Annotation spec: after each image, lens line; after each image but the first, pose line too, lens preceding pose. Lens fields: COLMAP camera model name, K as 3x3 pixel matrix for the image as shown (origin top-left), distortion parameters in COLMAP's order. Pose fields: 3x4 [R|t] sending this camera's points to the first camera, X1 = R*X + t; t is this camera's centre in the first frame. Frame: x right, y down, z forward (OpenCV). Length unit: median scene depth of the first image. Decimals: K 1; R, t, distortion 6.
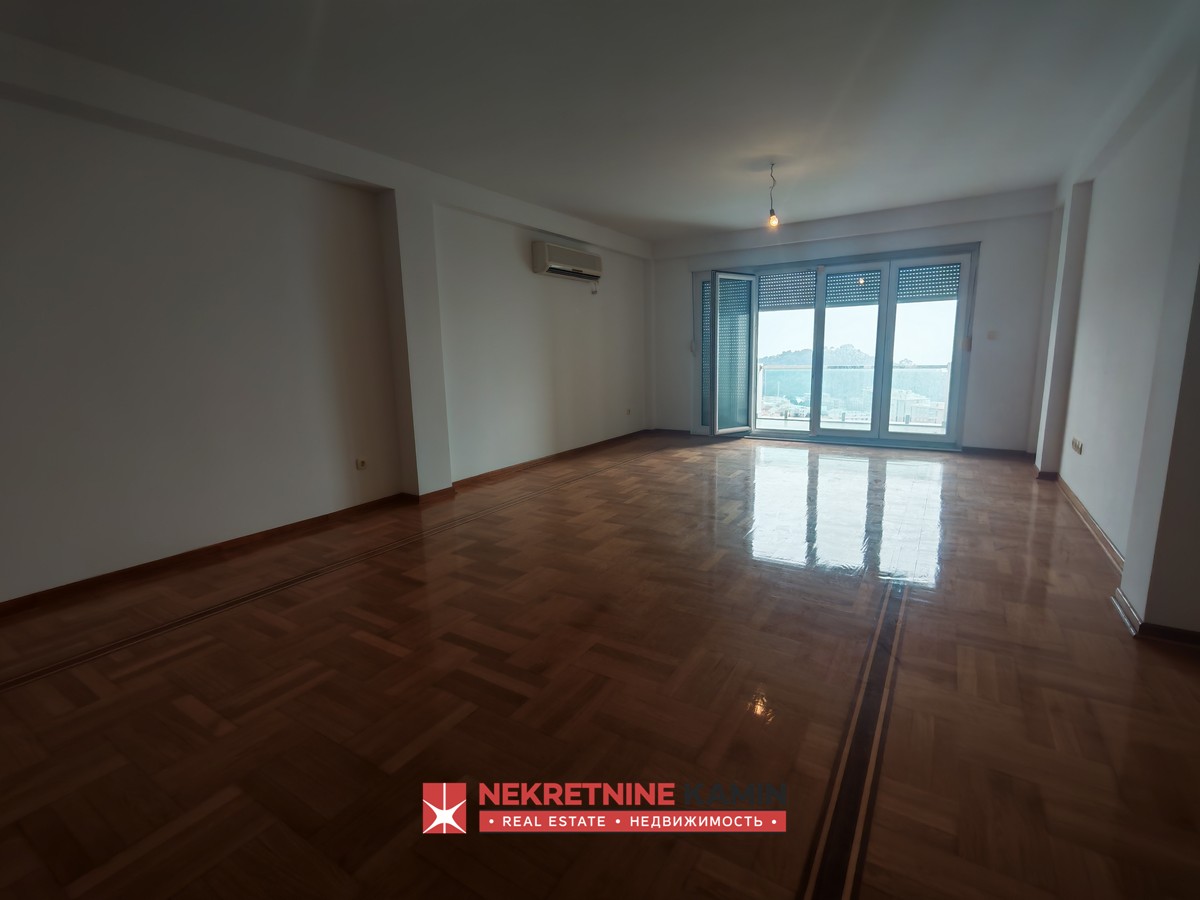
lens RADIAL K [[551.7, 0, 601.0], [0, 551.7, 447.3], [0, 0, 1]] dist [0.003520, 0.000457]
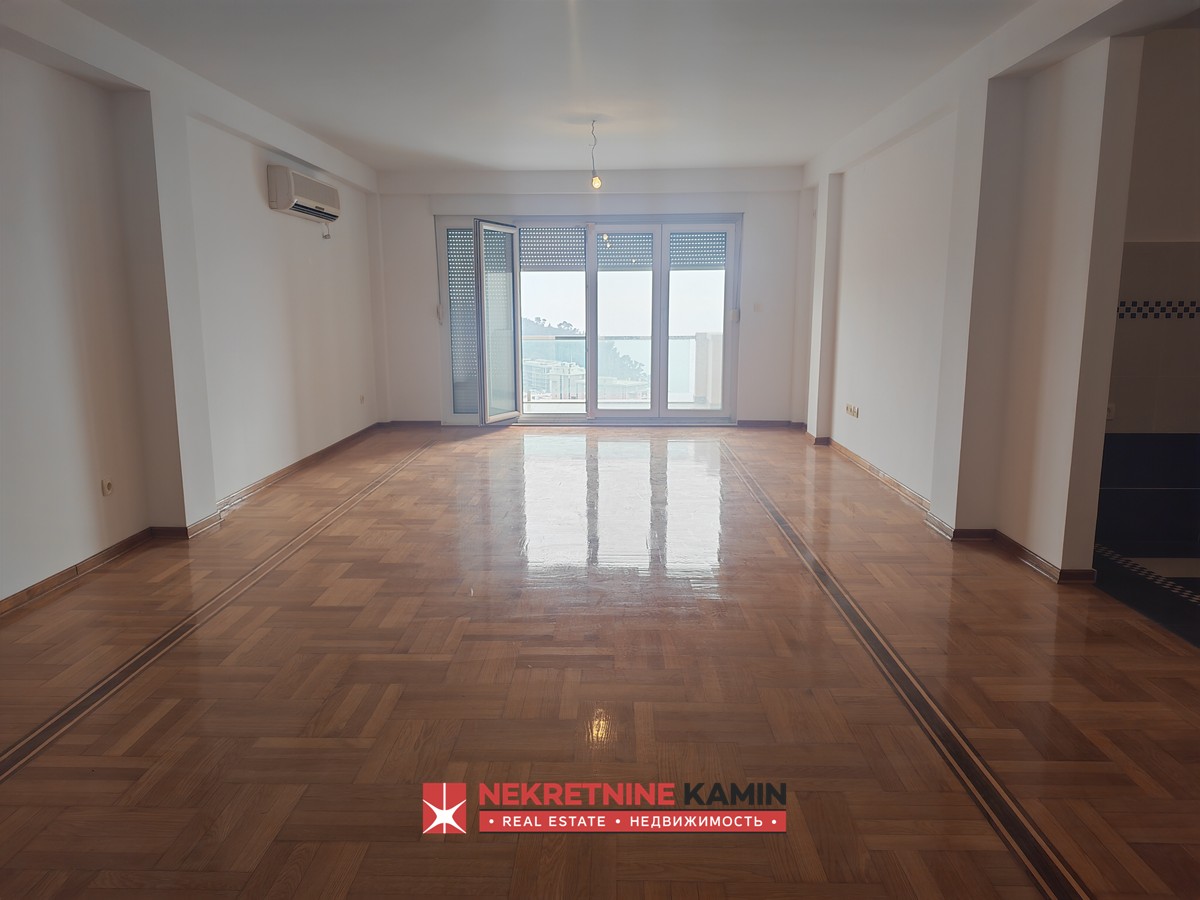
lens RADIAL K [[818.7, 0, 592.6], [0, 818.7, 444.9], [0, 0, 1]] dist [0.084059, -0.099793]
pose [[0.860174, -0.067774, 0.505478, -0.288225], [0.071735, 0.997356, 0.011653, 0.006246], [-0.504931, 0.026237, 0.862761, -0.116281]]
